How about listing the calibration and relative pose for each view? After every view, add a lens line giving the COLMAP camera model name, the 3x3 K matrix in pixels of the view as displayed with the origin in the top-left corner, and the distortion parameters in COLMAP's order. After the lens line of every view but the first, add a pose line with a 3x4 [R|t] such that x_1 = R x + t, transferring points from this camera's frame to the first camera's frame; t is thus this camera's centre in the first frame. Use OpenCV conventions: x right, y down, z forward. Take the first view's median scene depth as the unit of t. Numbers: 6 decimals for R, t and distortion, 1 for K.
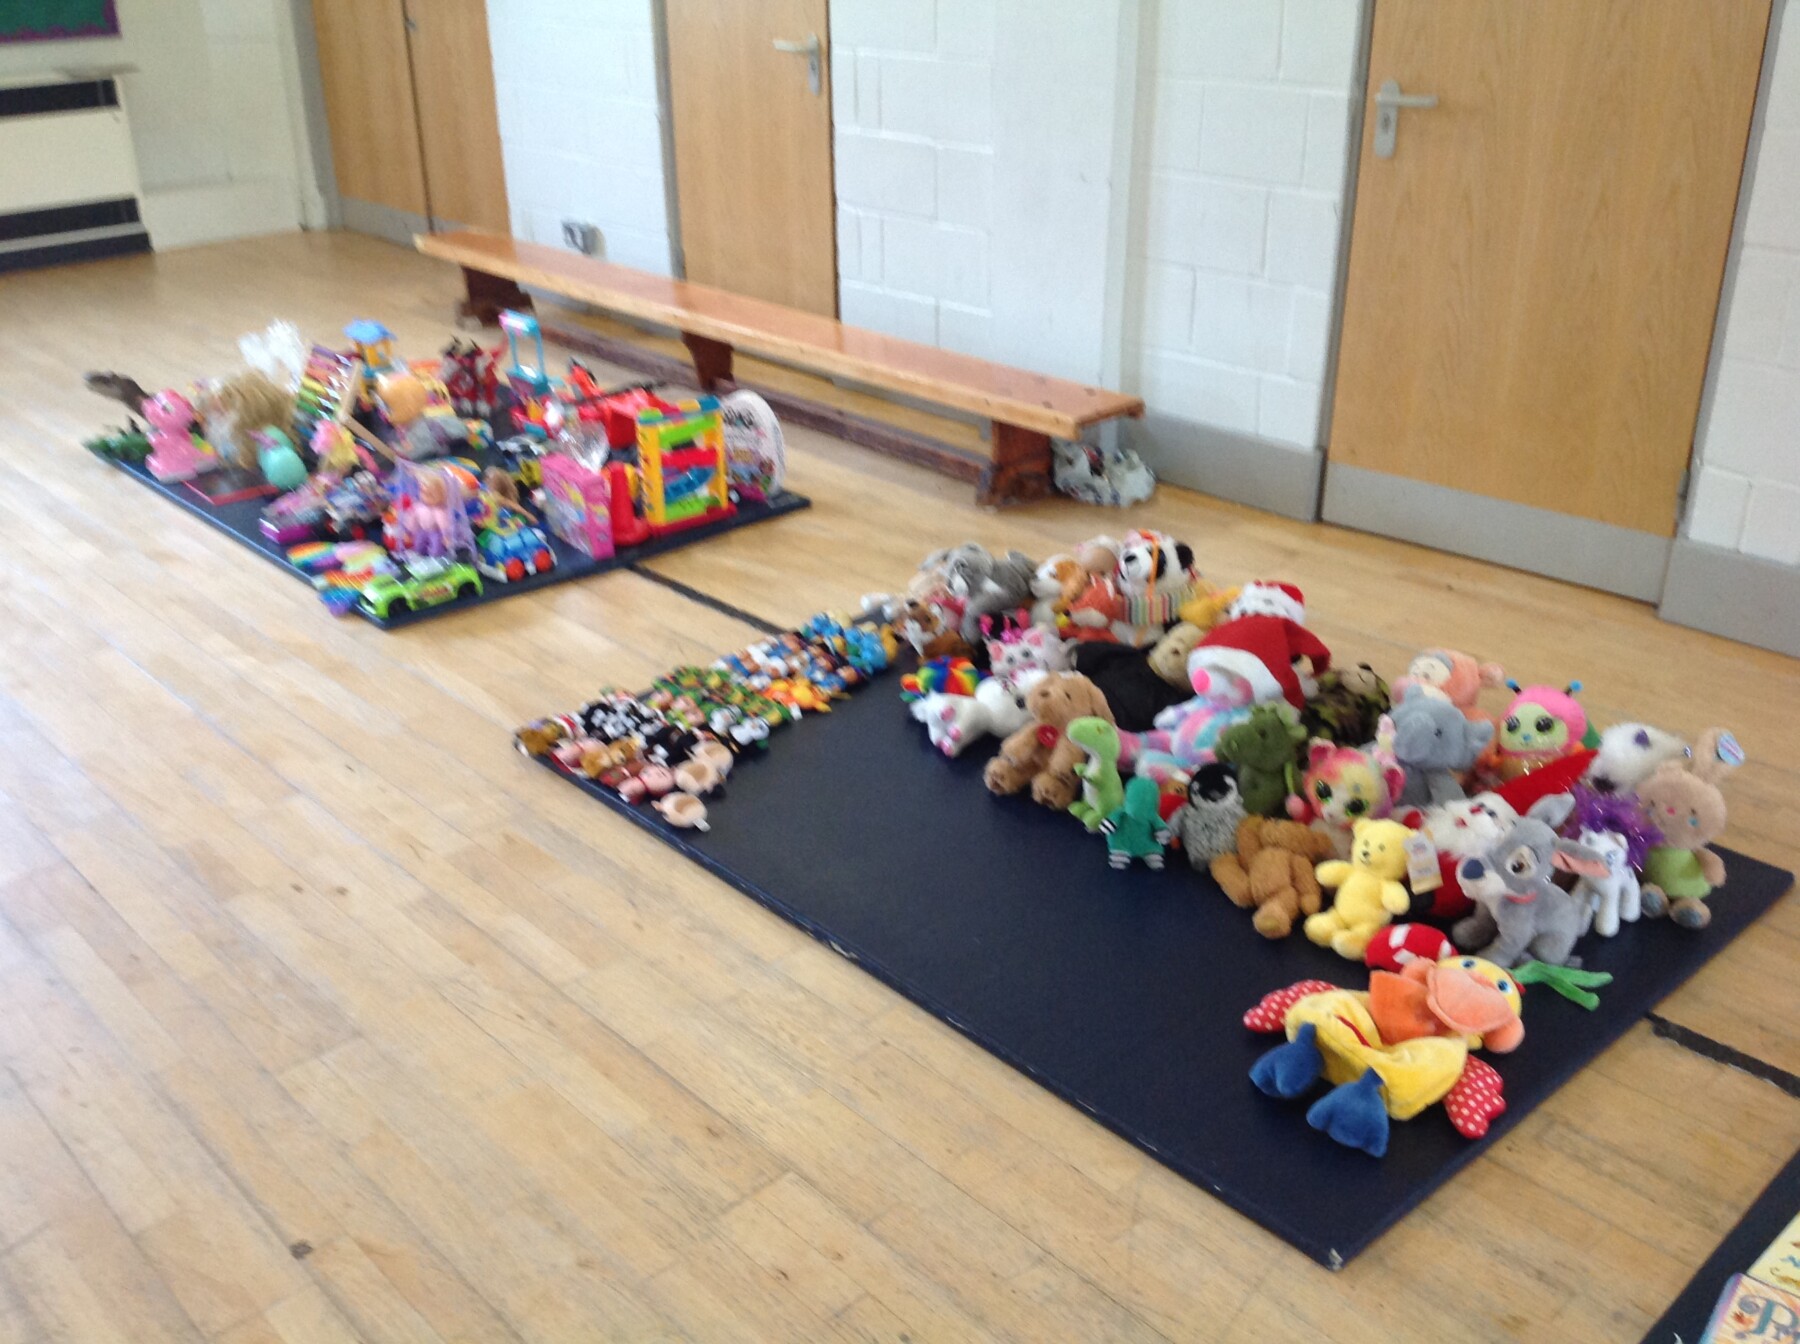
lens RADIAL K [[1715.6, 0, 900.0], [0, 1715.6, 672.0], [0, 0, 1]] dist [0.199970, -0.471838]
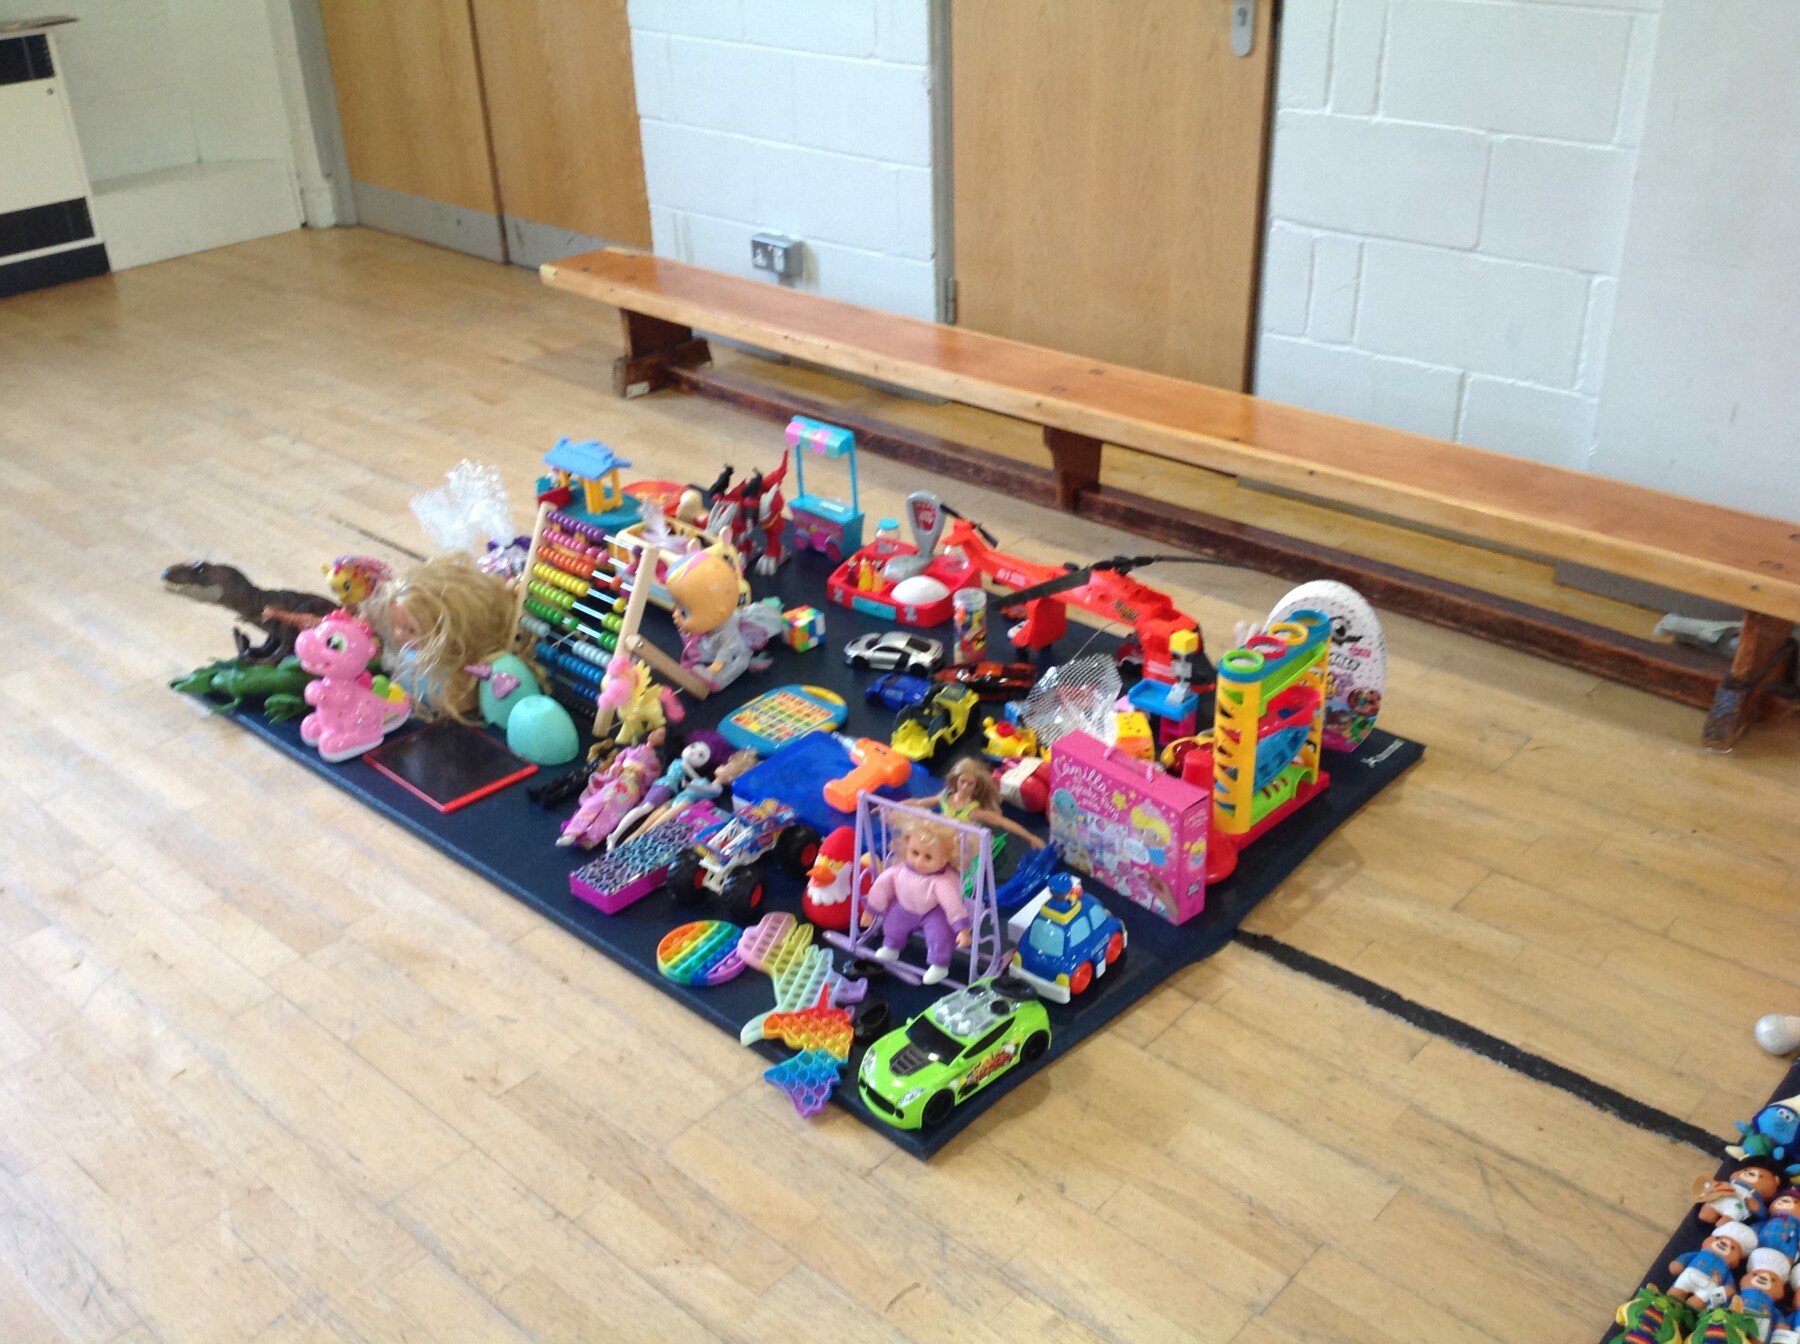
lens RADIAL K [[1703.9, 0, 902.9], [0, 1703.9, 714.6], [0, 0, 1]] dist [0.109241, -0.221933]
pose [[0.995282, -0.053514, 0.080928, -0.271515], [0.046958, 0.995619, 0.080851, -0.162383], [-0.084900, -0.076669, 0.993435, 0.394053]]
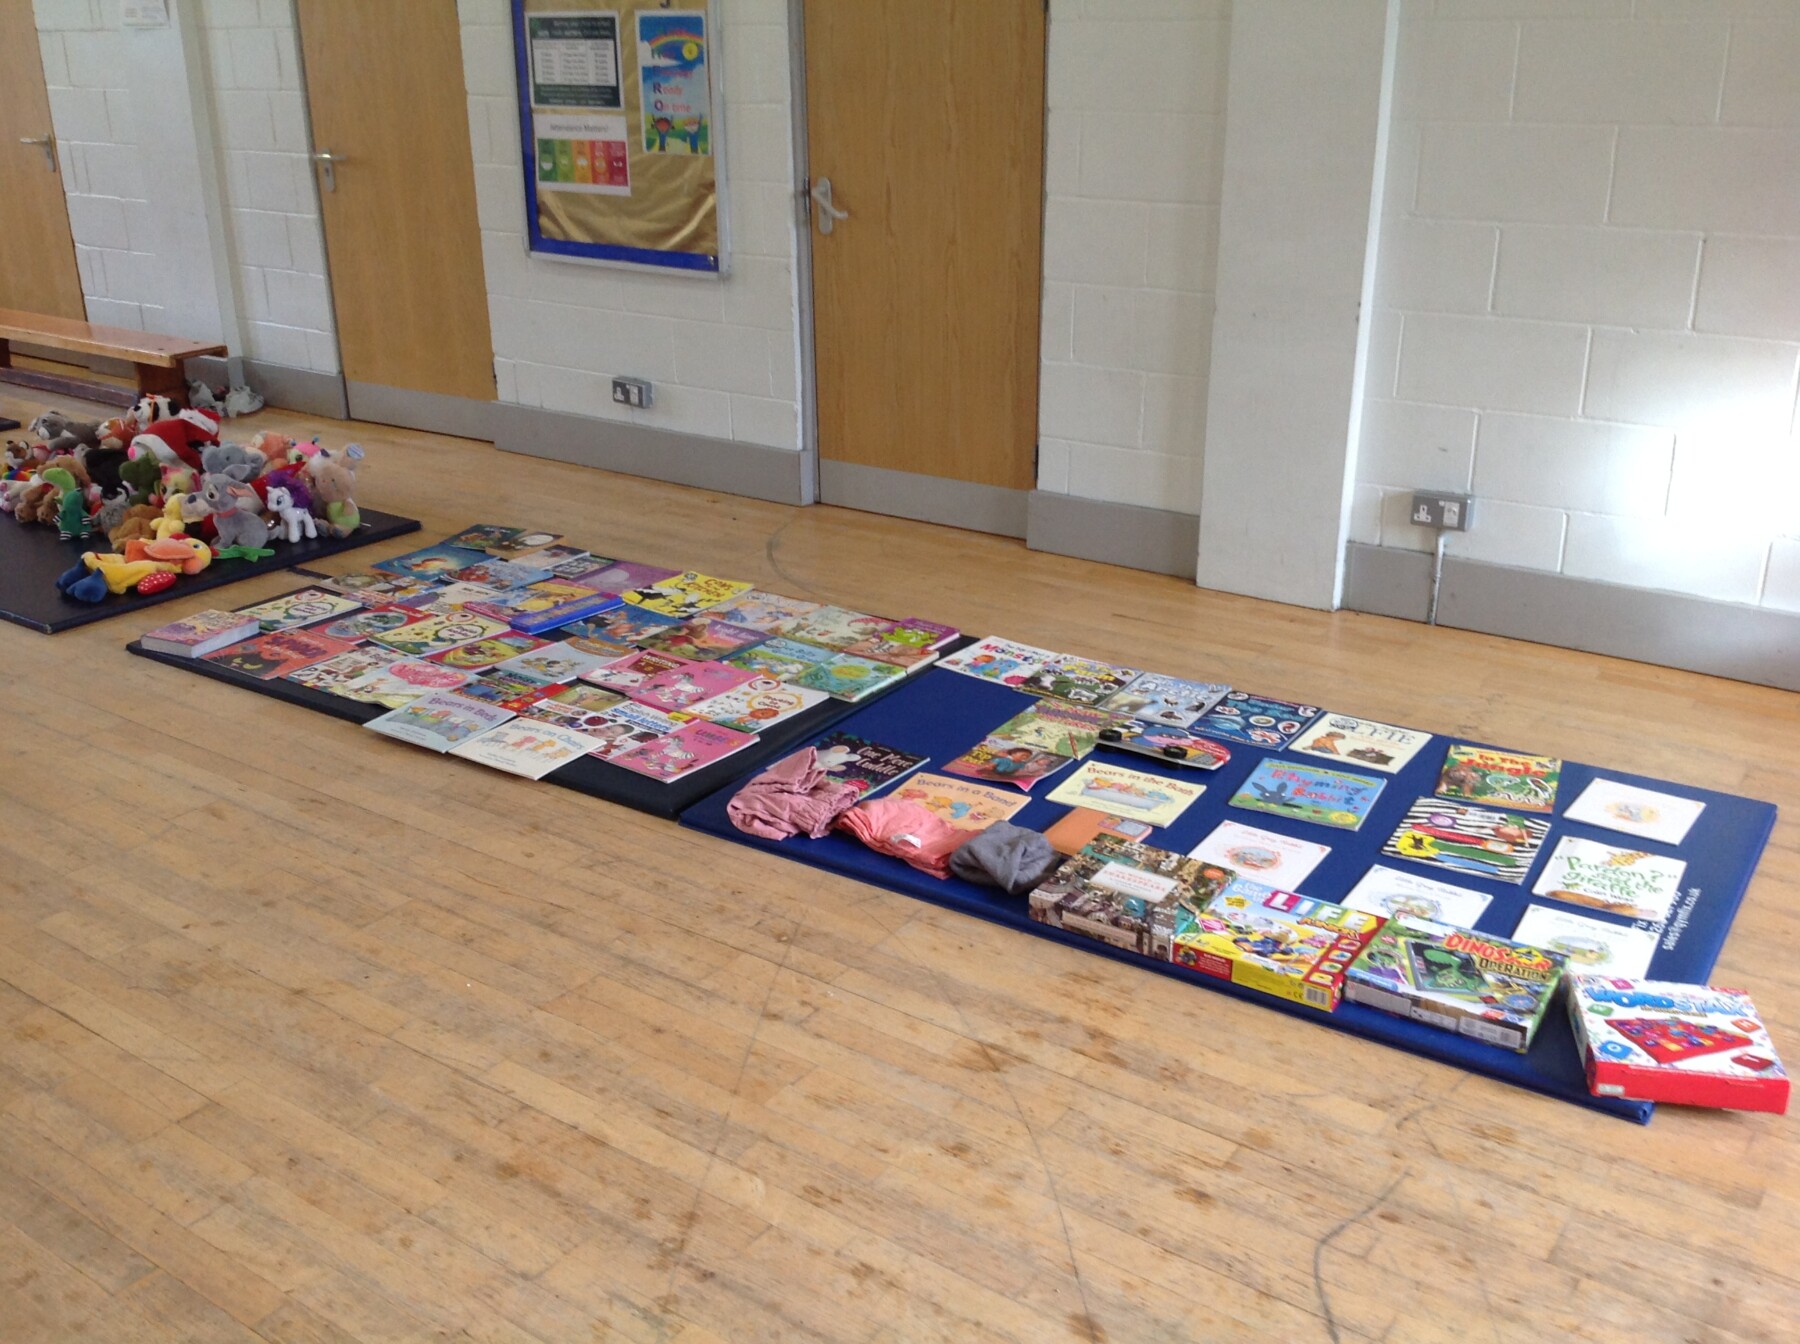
lens RADIAL K [[1715.6, 0, 900.0], [0, 1715.6, 672.0], [0, 0, 1]] dist [0.199970, -0.471838]
pose [[0.977813, -0.061409, 0.200278, 0.375475], [0.075118, 0.995272, -0.061577, 0.265283], [-0.195550, 0.075255, 0.977802, -0.617964]]
